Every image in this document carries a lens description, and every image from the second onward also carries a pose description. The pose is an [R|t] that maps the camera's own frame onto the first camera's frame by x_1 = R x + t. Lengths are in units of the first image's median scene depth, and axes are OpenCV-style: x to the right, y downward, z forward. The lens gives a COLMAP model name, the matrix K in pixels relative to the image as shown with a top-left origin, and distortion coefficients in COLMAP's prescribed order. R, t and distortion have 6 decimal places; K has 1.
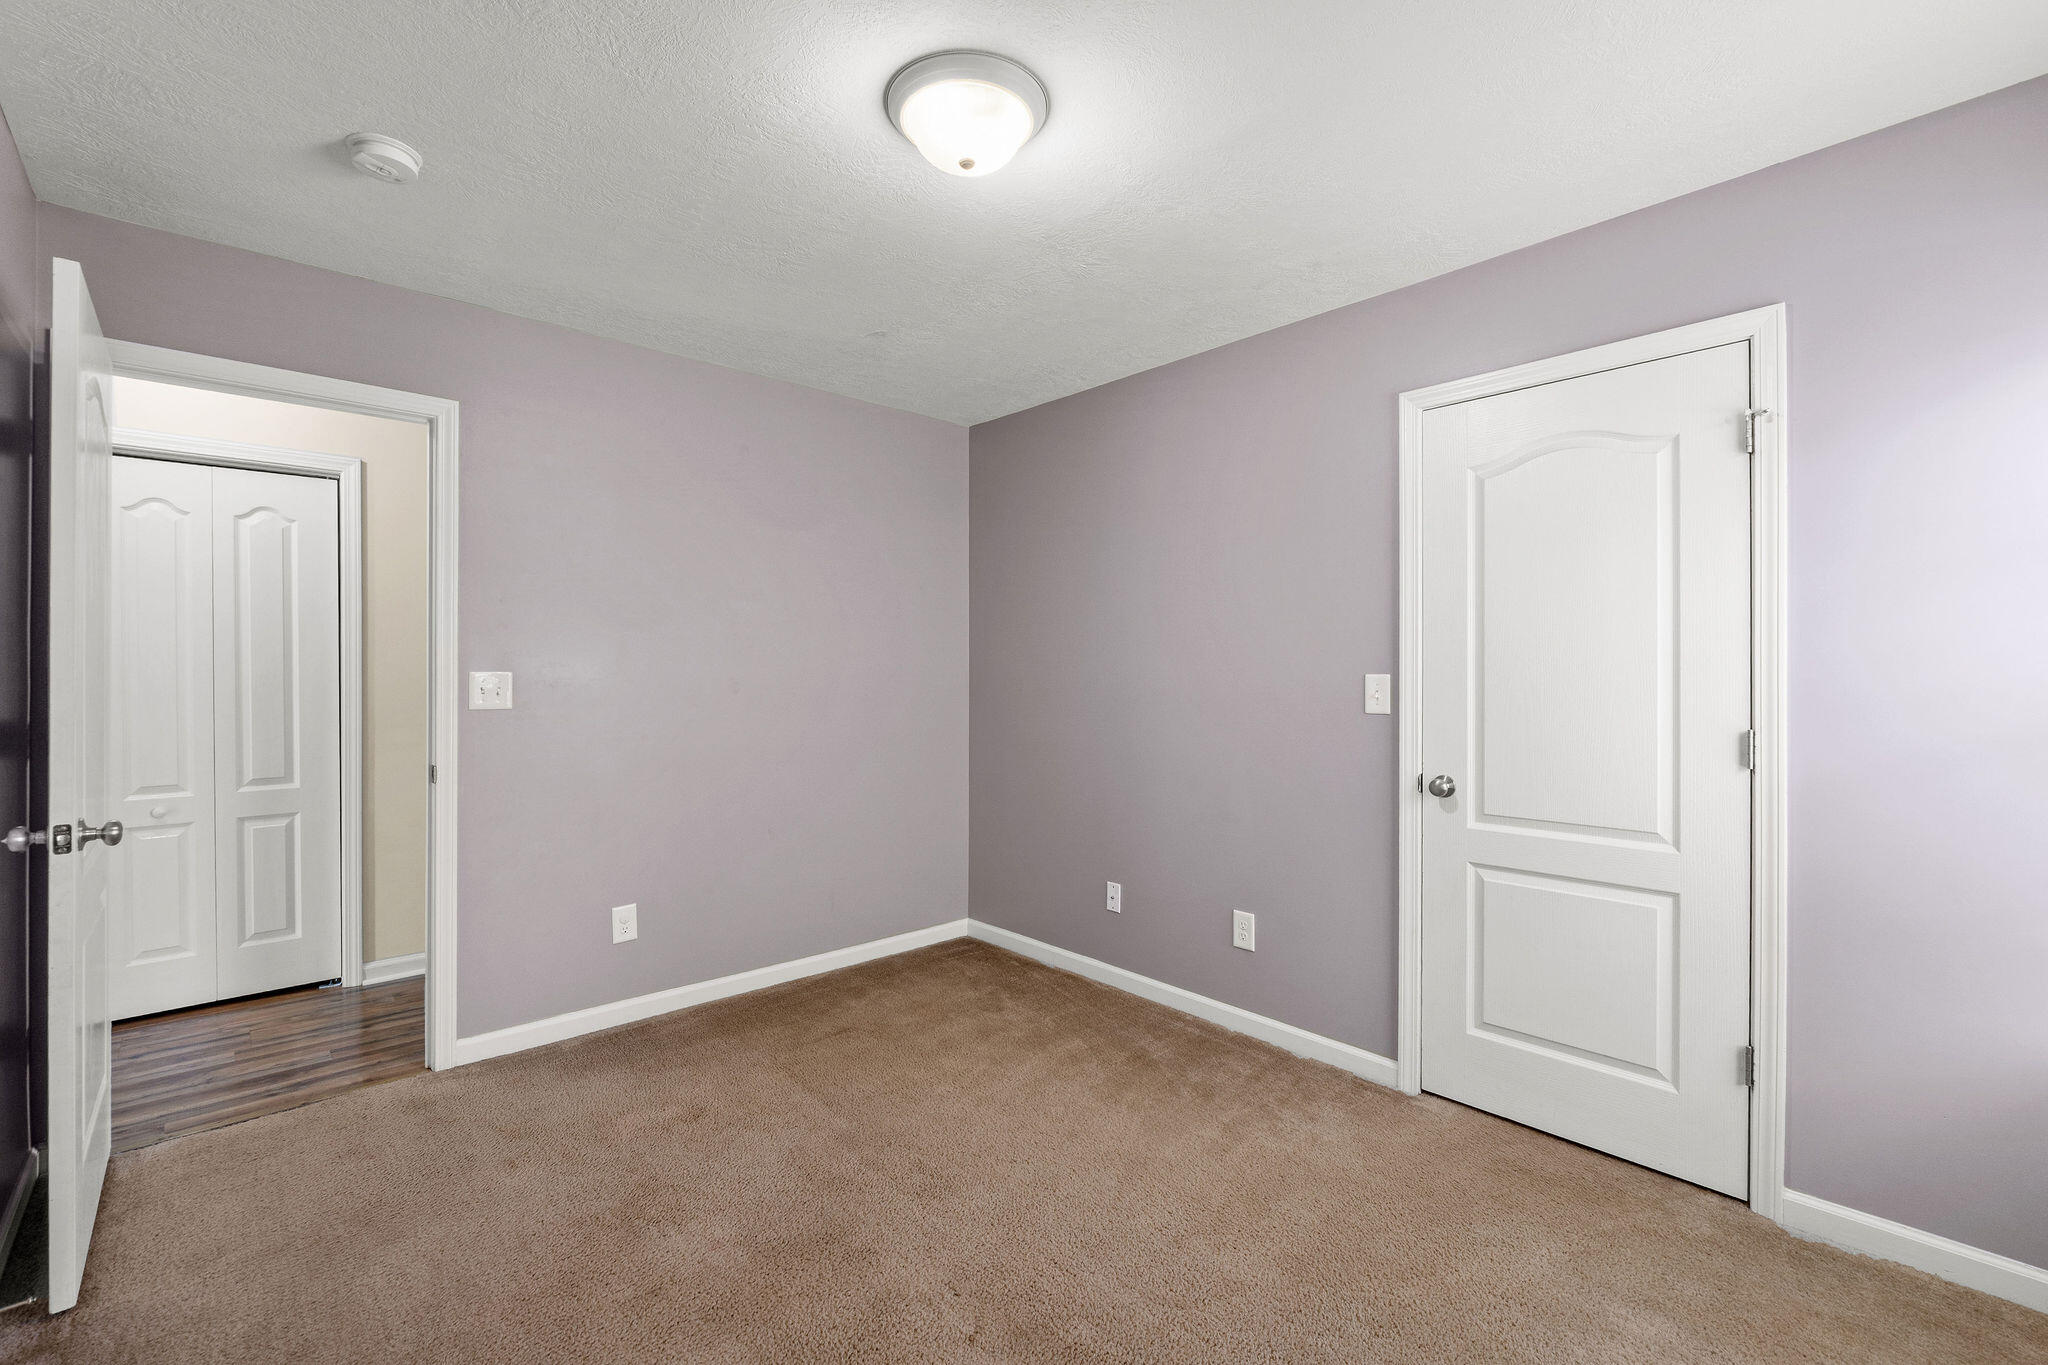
lens RADIAL K [[868.9, 0, 1018.2], [0, 868.9, 677.9], [0, 0, 1]] dist [-0.001527, -0.000016]
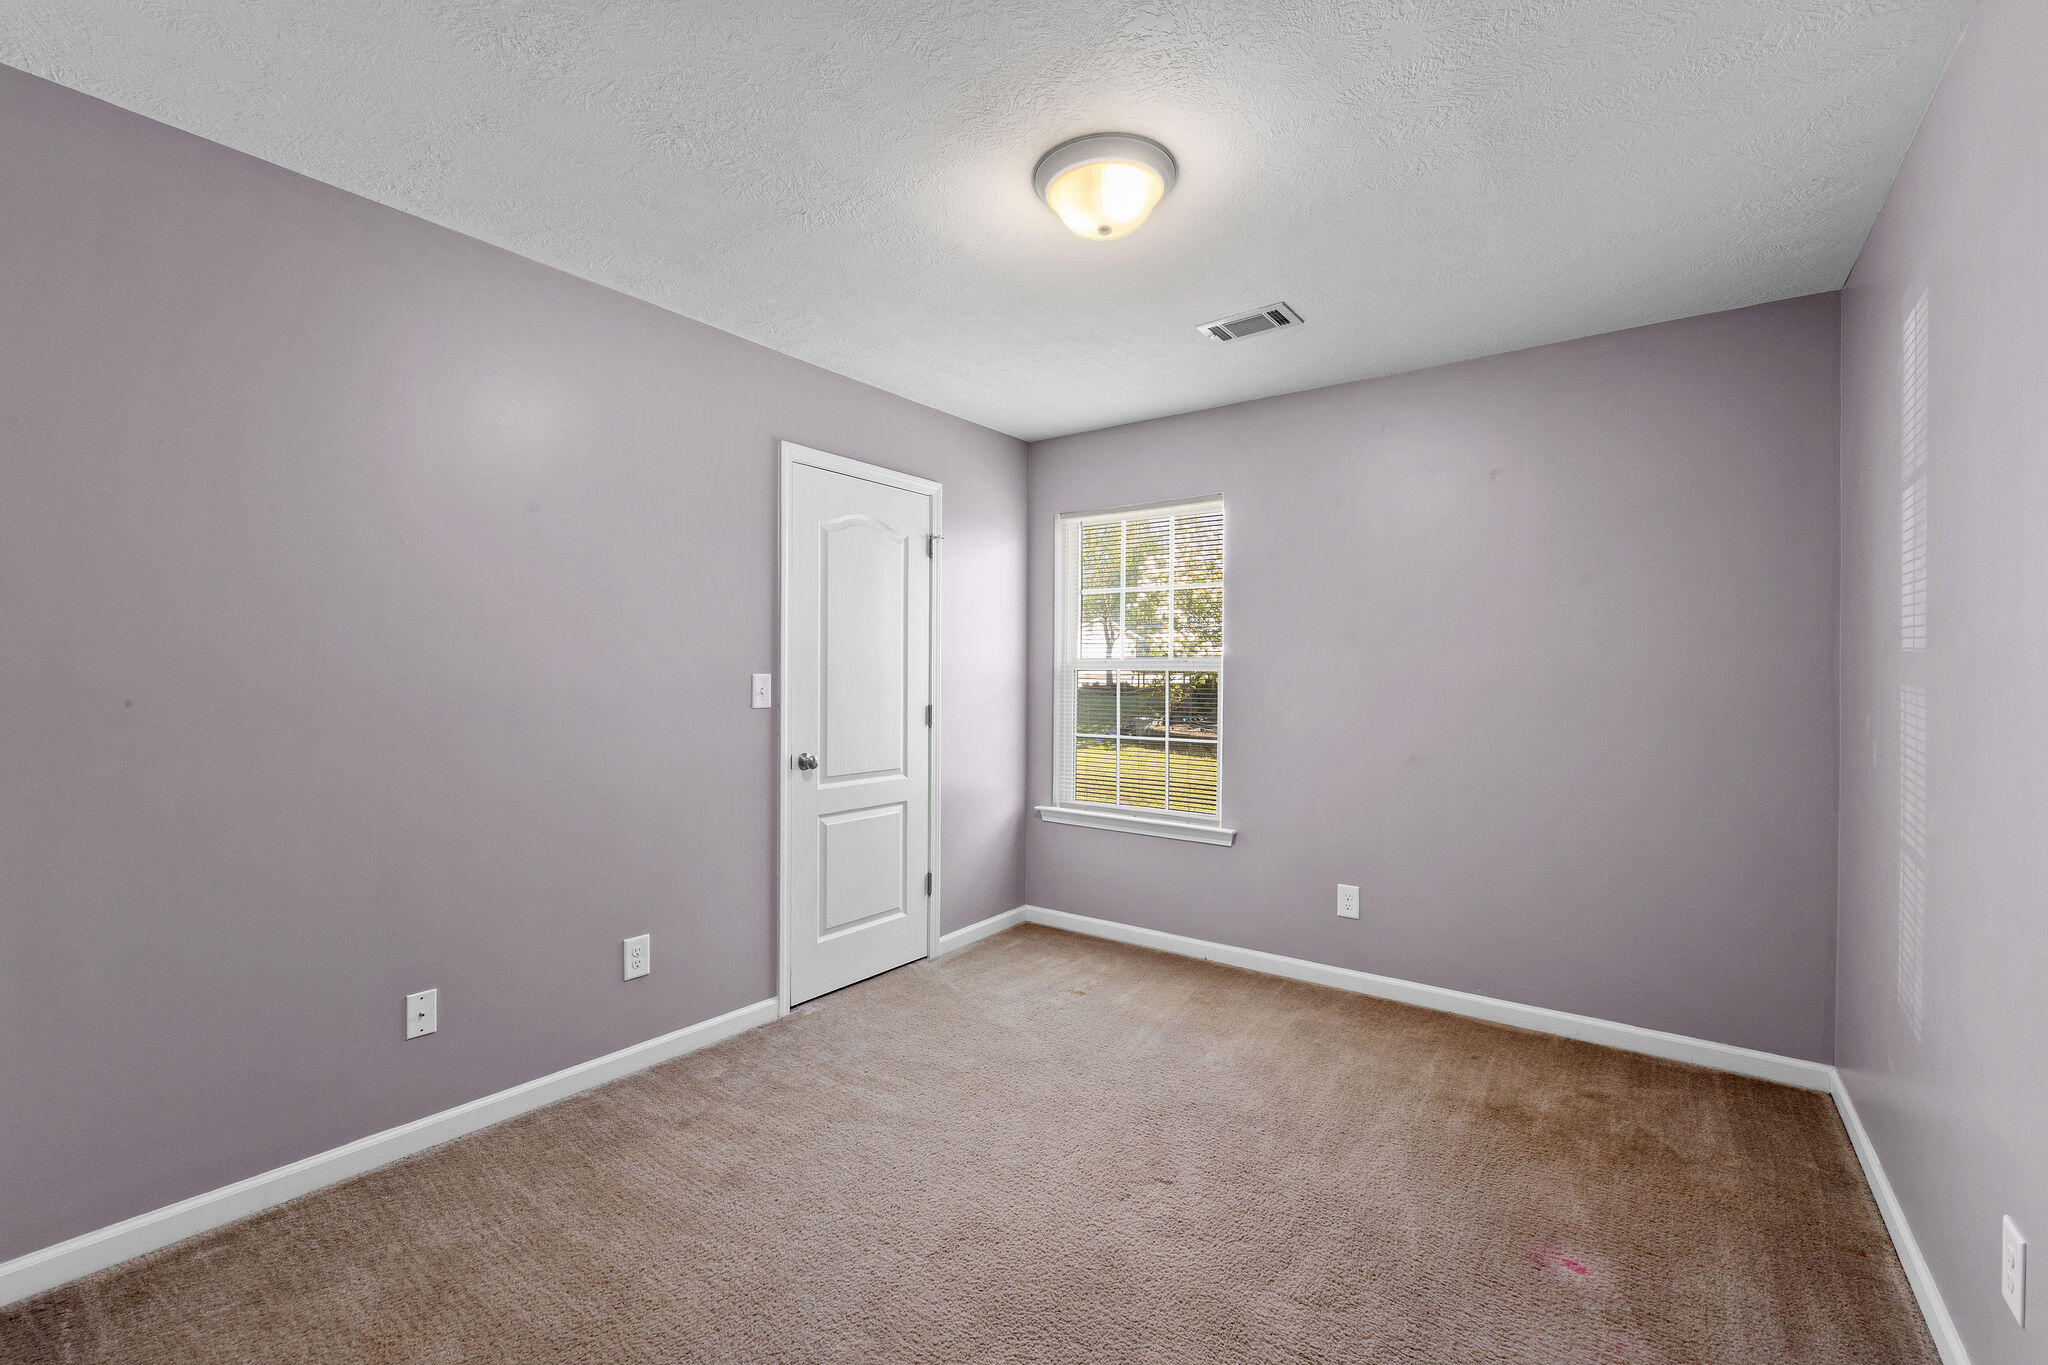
lens RADIAL K [[868.9, 0, 1018.2], [0, 868.9, 677.9], [0, 0, 1]] dist [-0.001527, -0.000016]
pose [[-0.182797, -0.004868, 0.983139, -0.832342], [-0.000168, 0.999988, 0.004920, -0.004502], [-0.983151, 0.000734, -0.182796, 0.923292]]
